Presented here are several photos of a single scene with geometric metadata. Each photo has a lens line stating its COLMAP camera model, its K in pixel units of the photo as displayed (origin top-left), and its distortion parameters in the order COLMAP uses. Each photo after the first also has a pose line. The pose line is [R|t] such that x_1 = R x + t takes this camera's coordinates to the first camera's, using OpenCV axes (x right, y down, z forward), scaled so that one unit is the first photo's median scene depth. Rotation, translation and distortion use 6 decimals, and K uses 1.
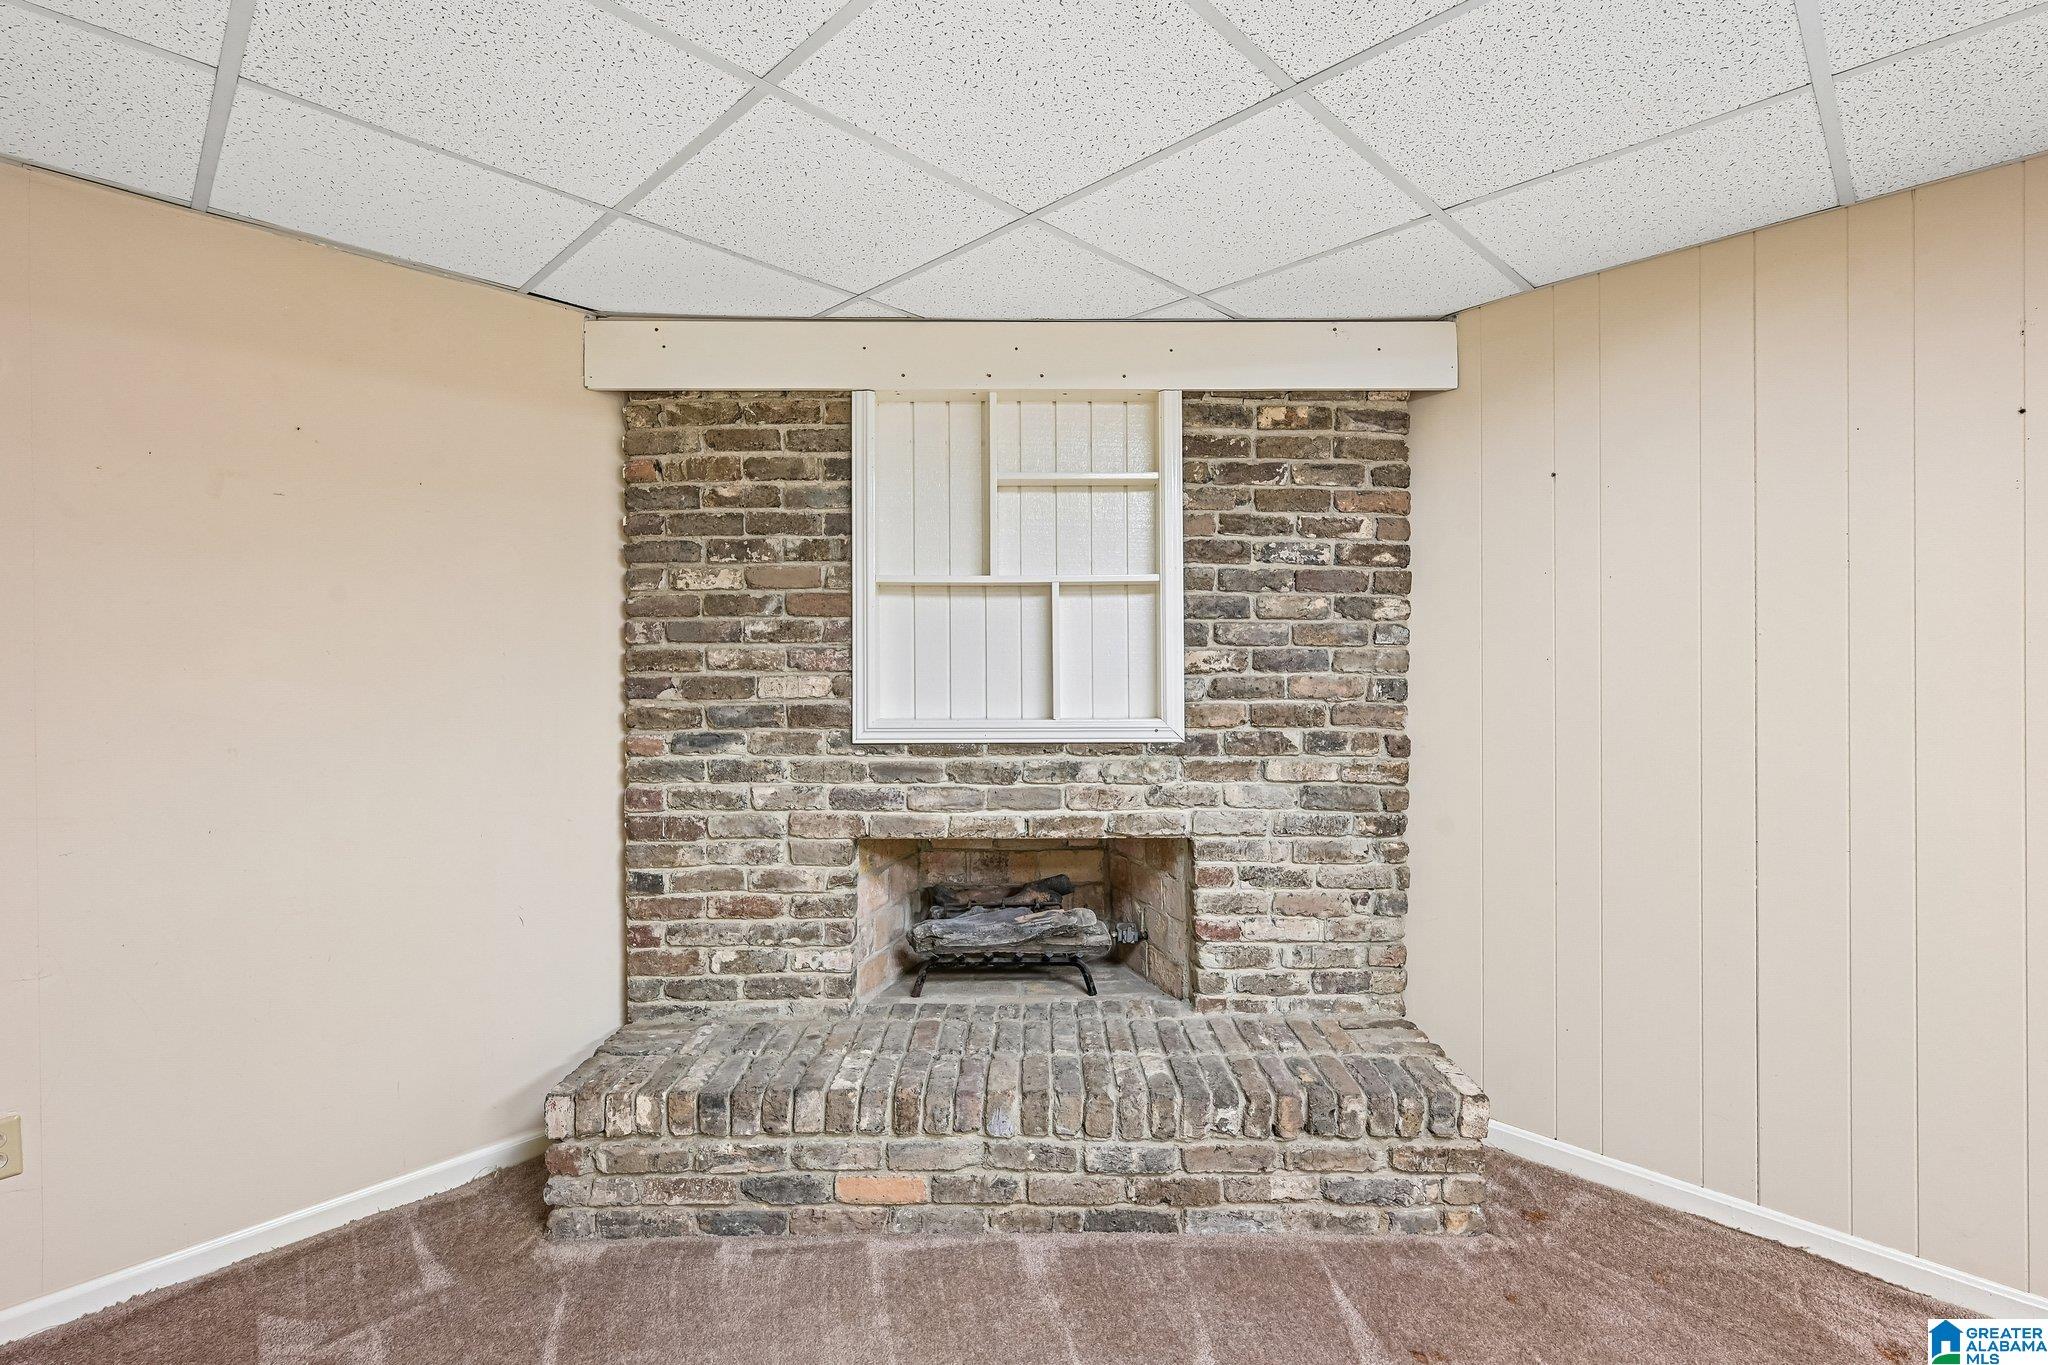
lens RADIAL K [[911.5, 0, 1028.7], [0, 911.5, 655.1], [0, 0, 1]] dist [-0.002358, 0.000114]
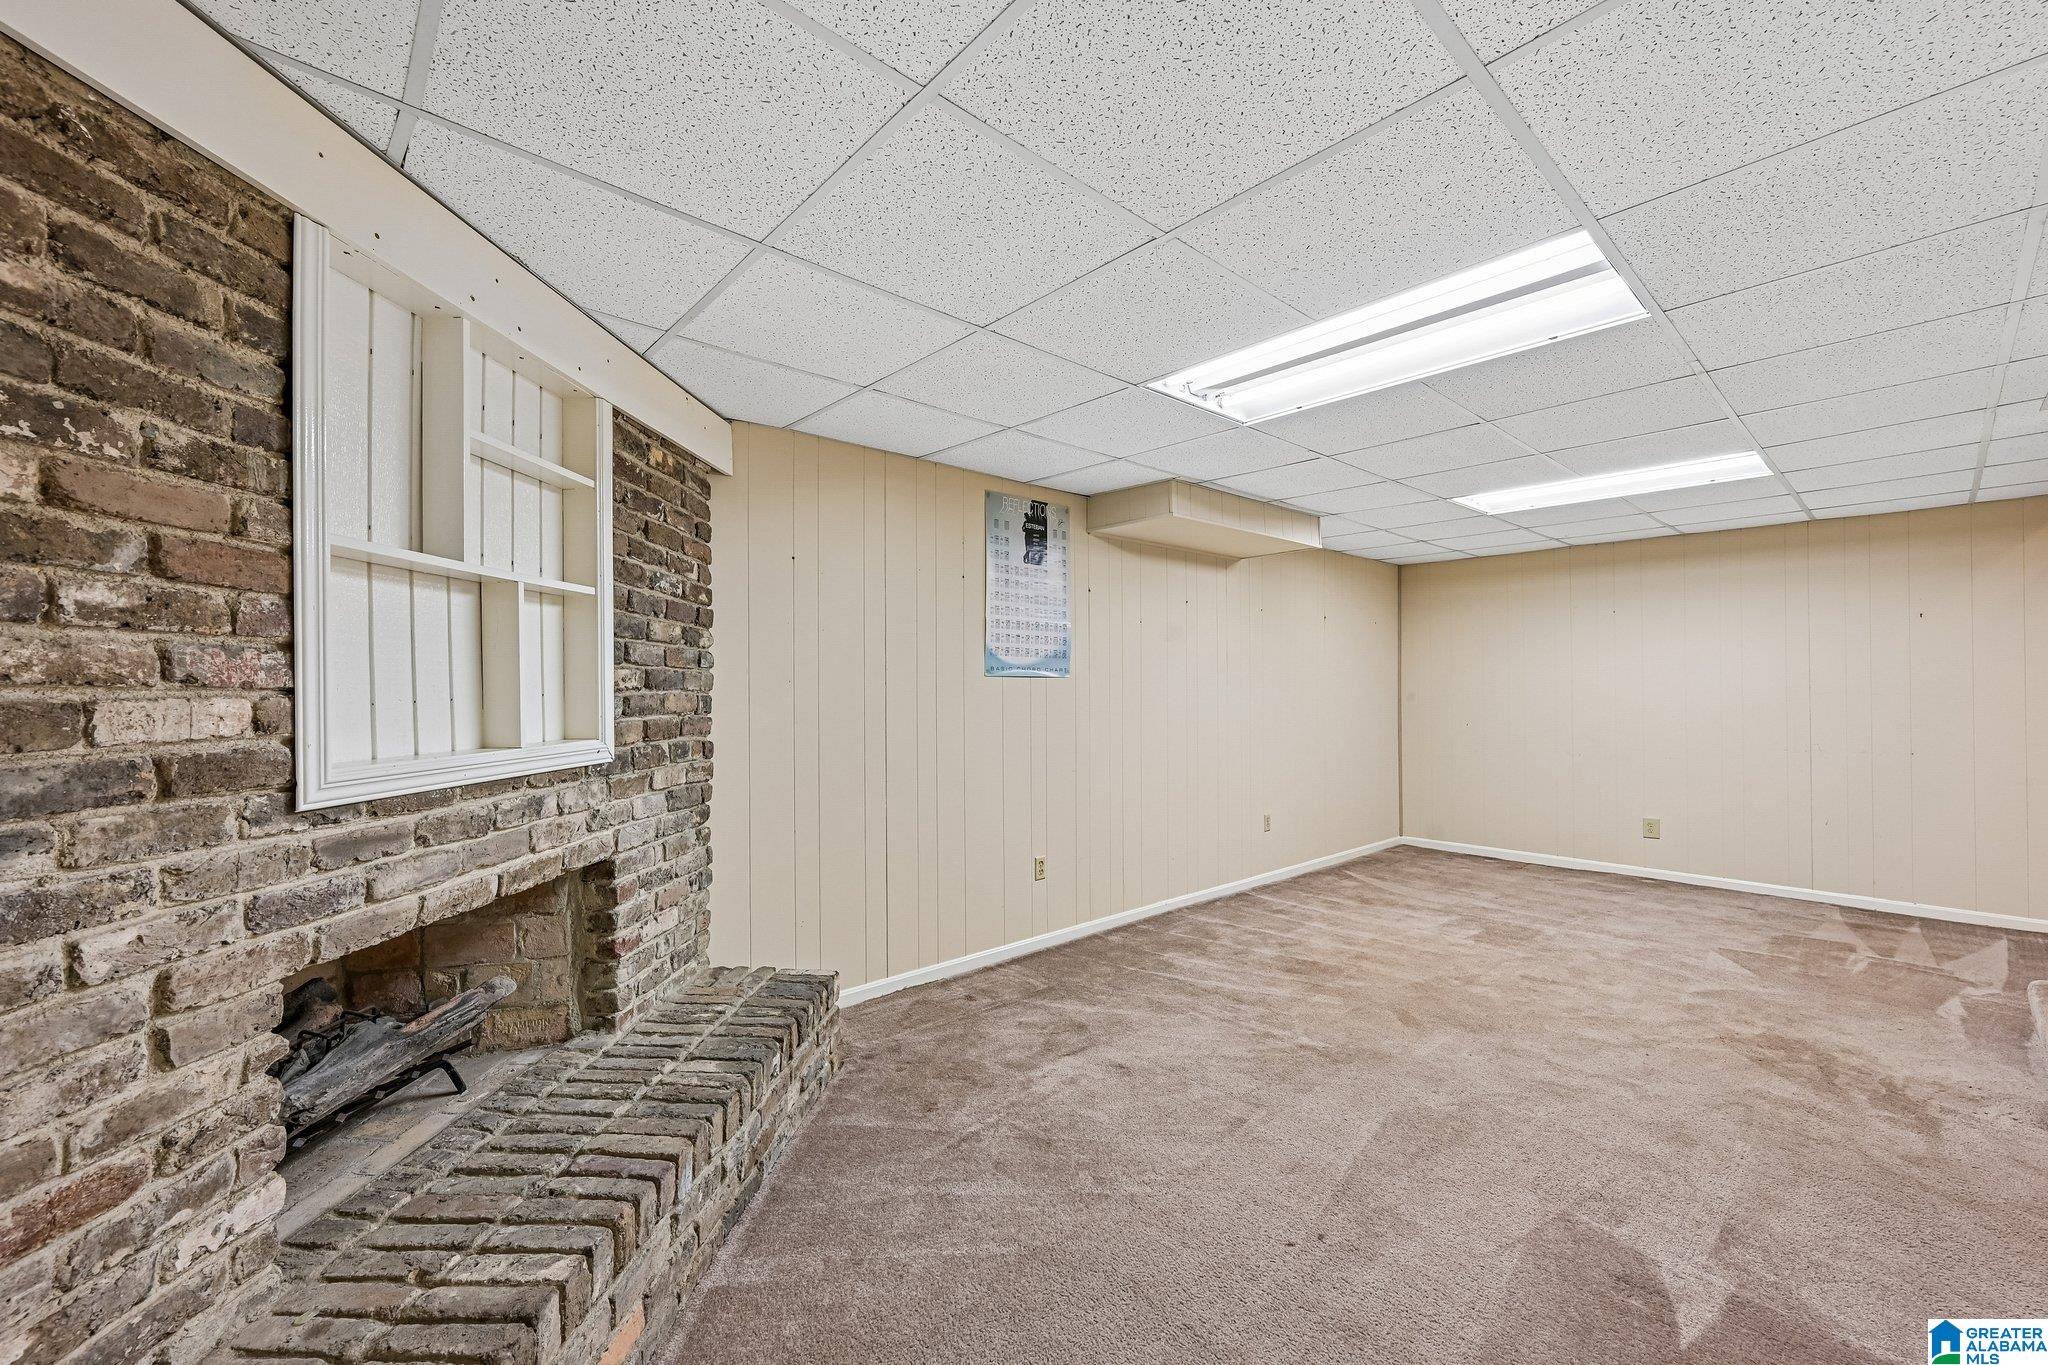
lens RADIAL K [[816.6, 0, 1023.0], [0, 816.6, 665.7], [0, 0, 1]] dist [-0.000841, -0.000070]
pose [[0.066378, 0.029742, 0.997351, -0.684084], [-0.011330, 0.999514, -0.029052, 0.012624], [-0.997730, -0.009372, 0.066683, 0.497306]]
